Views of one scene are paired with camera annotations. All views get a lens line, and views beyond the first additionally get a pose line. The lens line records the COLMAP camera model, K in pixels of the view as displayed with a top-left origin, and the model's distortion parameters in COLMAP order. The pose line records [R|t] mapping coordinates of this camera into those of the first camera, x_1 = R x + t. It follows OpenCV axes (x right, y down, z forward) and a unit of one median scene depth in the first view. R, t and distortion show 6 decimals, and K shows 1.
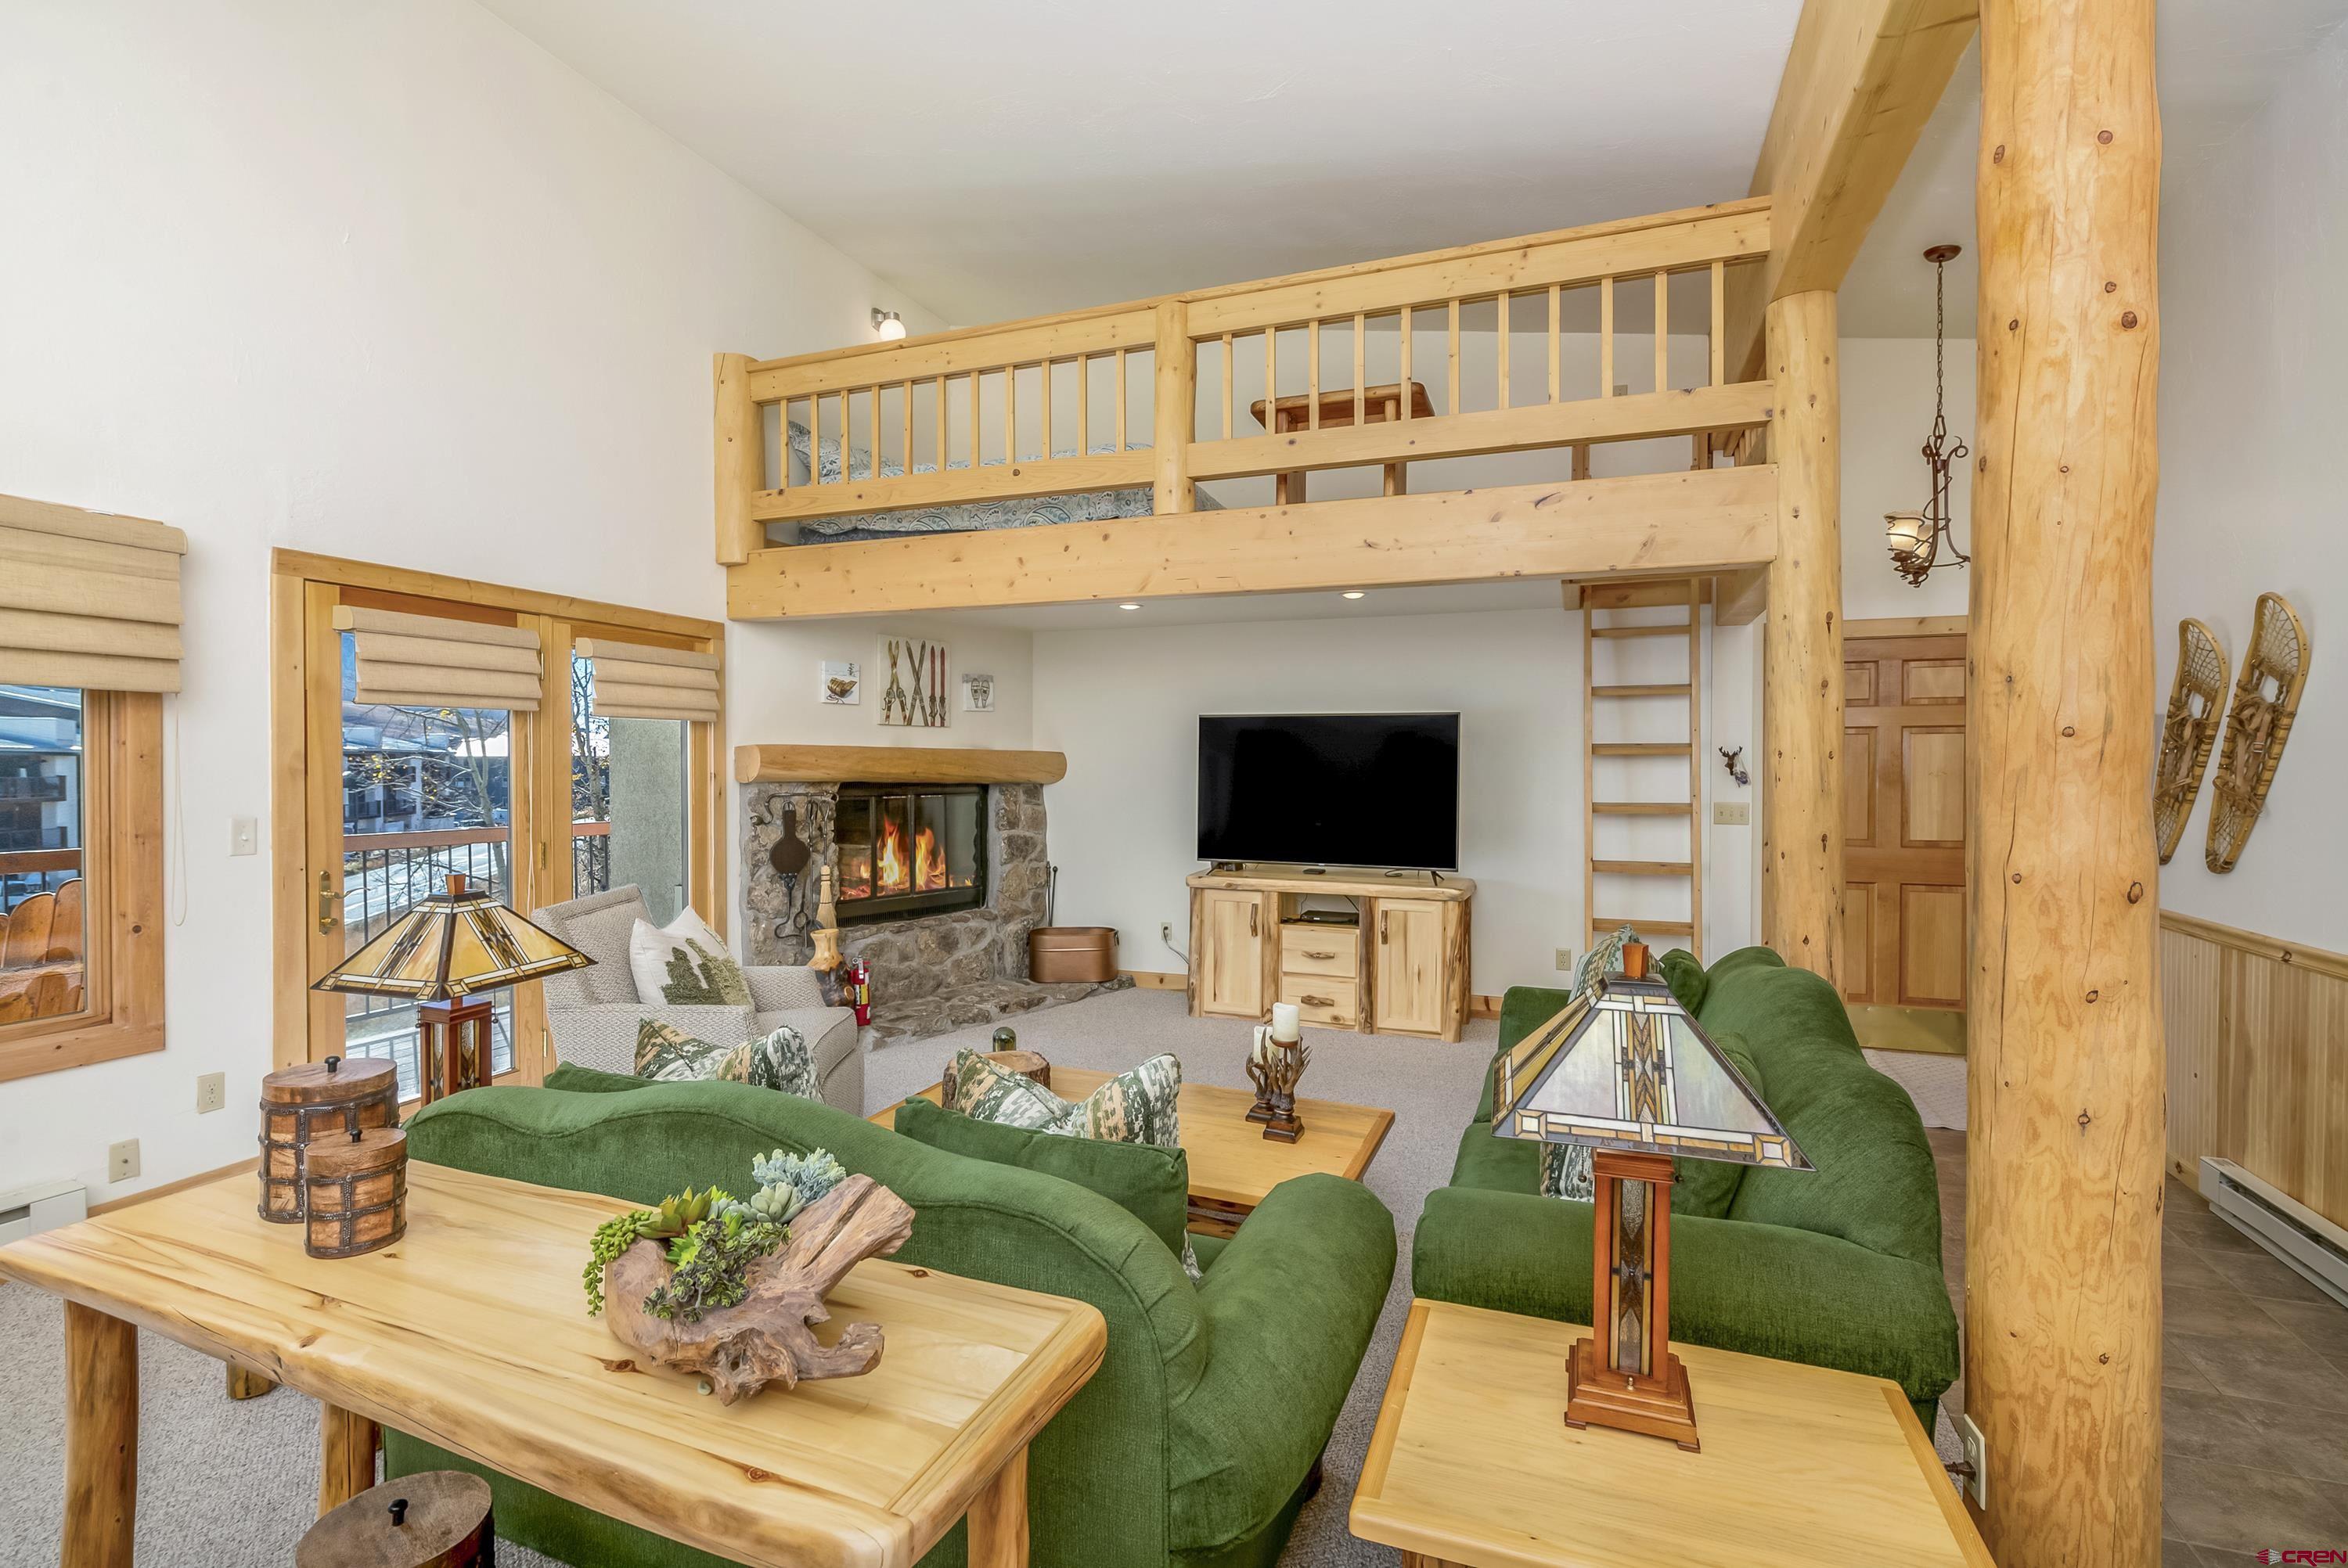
lens RADIAL K [[1056.2, 0, 1187.4], [0, 1056.2, 783.0], [0, 0, 1]] dist [-0.010500, 0.000424]
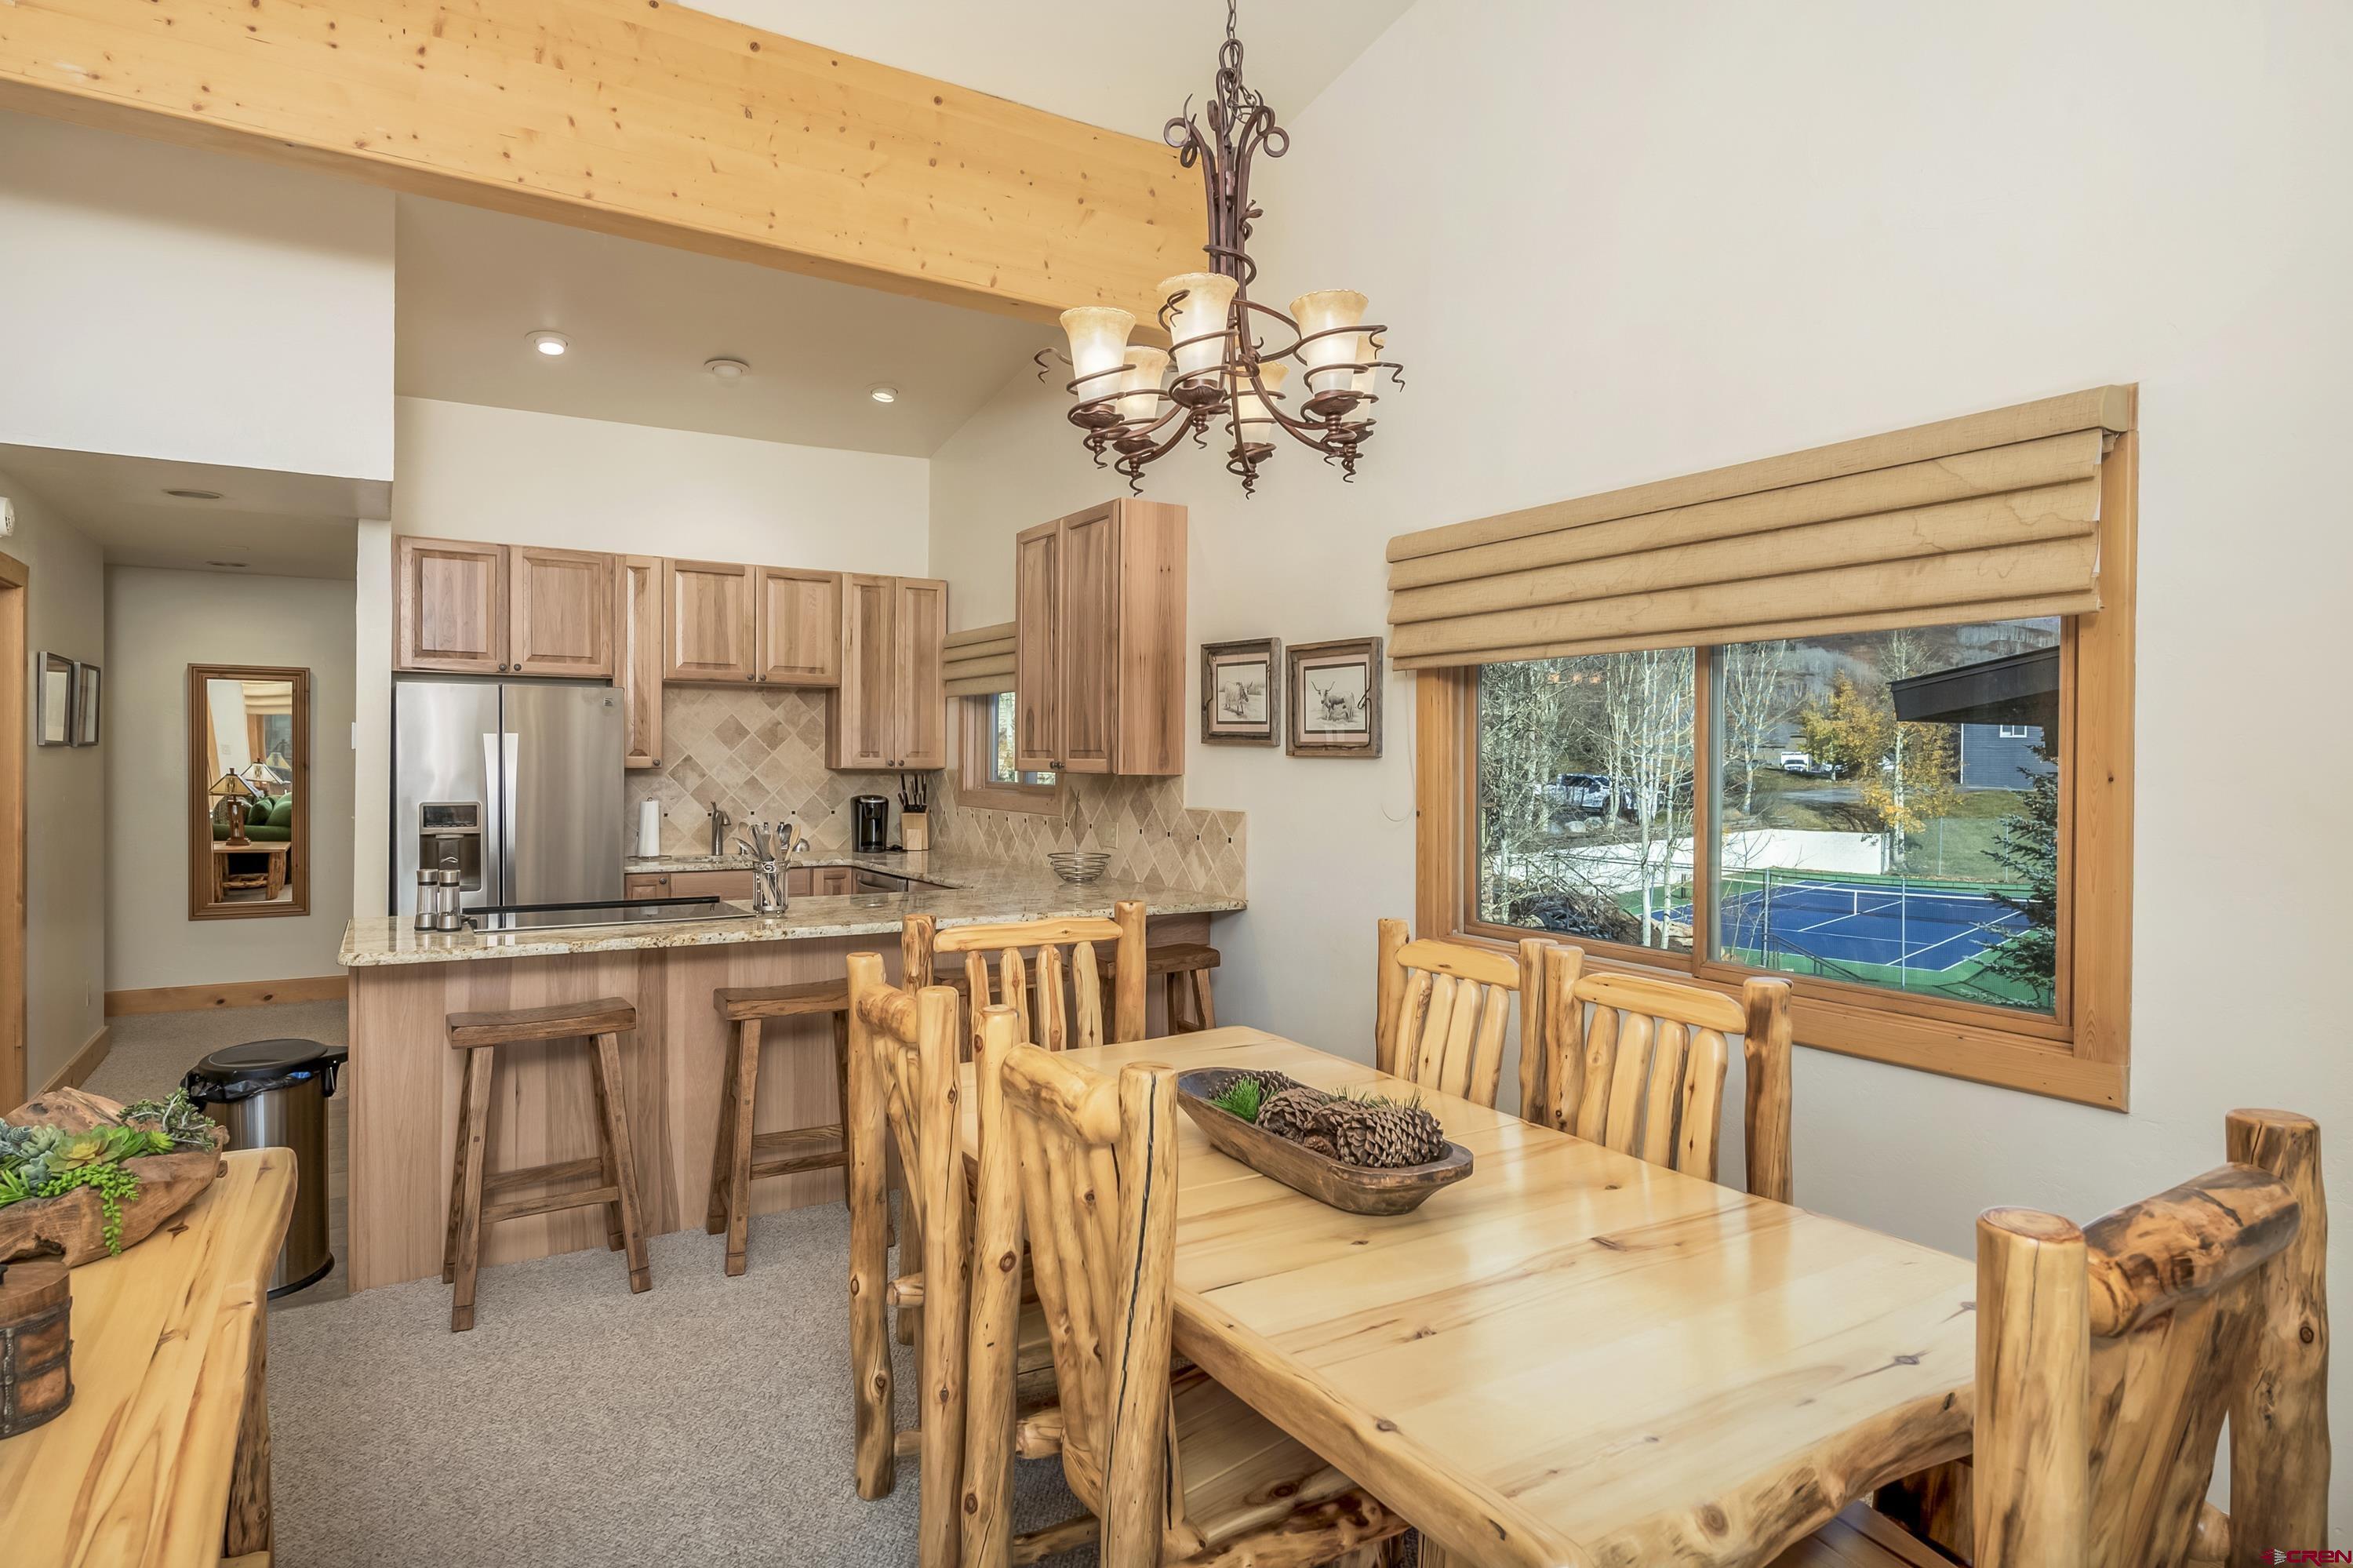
lens RADIAL K [[1289.3, 0, 1159.0], [0, 1289.3, 774.0], [0, 0, 1]] dist [0.007637, 0.002496]
pose [[-0.795539, -0.012093, 0.605782, -0.525722], [0.000964, 0.999774, 0.021225, -0.009549], [-0.605902, 0.017470, -0.795348, 0.324541]]
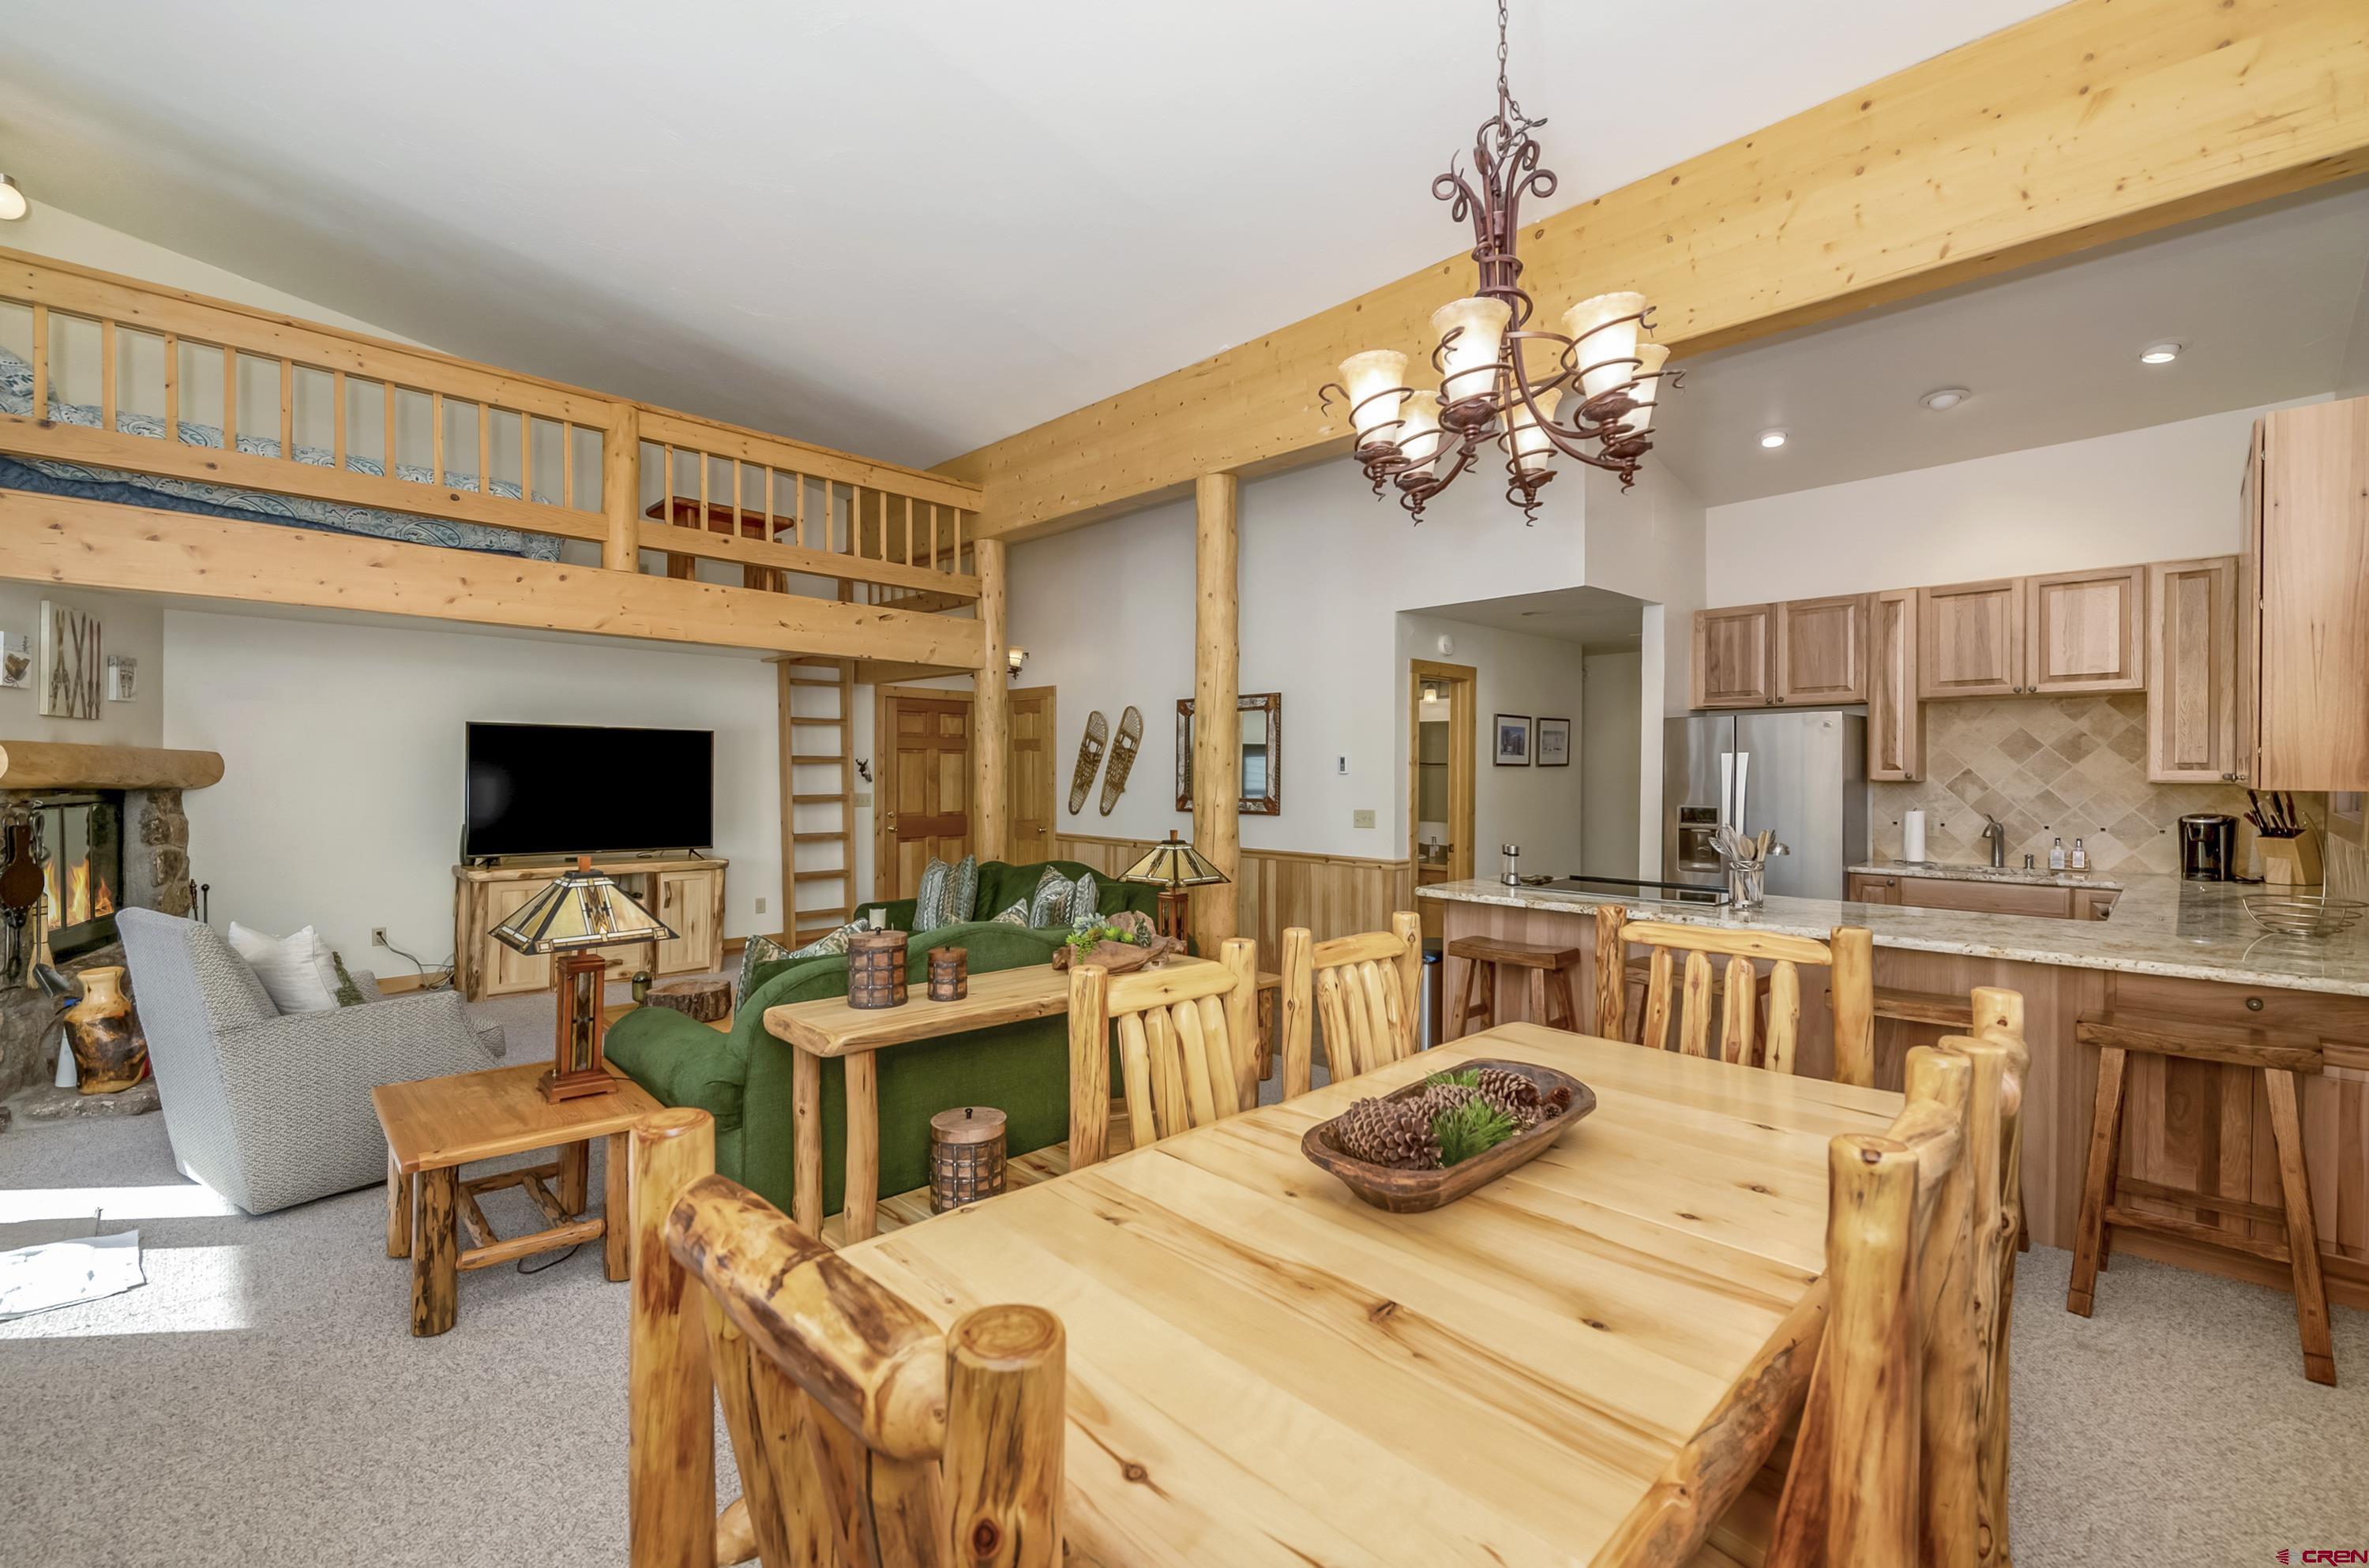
lens RADIAL K [[981.4, 0, 1179.6], [0, 981.4, 777.3], [0, 0, 1]] dist [-0.014372, -0.000634]
pose [[0.413210, -0.003964, 0.910627, -0.634421], [0.009783, 0.999952, -0.000087, -0.001131], [-0.910583, 0.008944, 0.413229, -0.069163]]
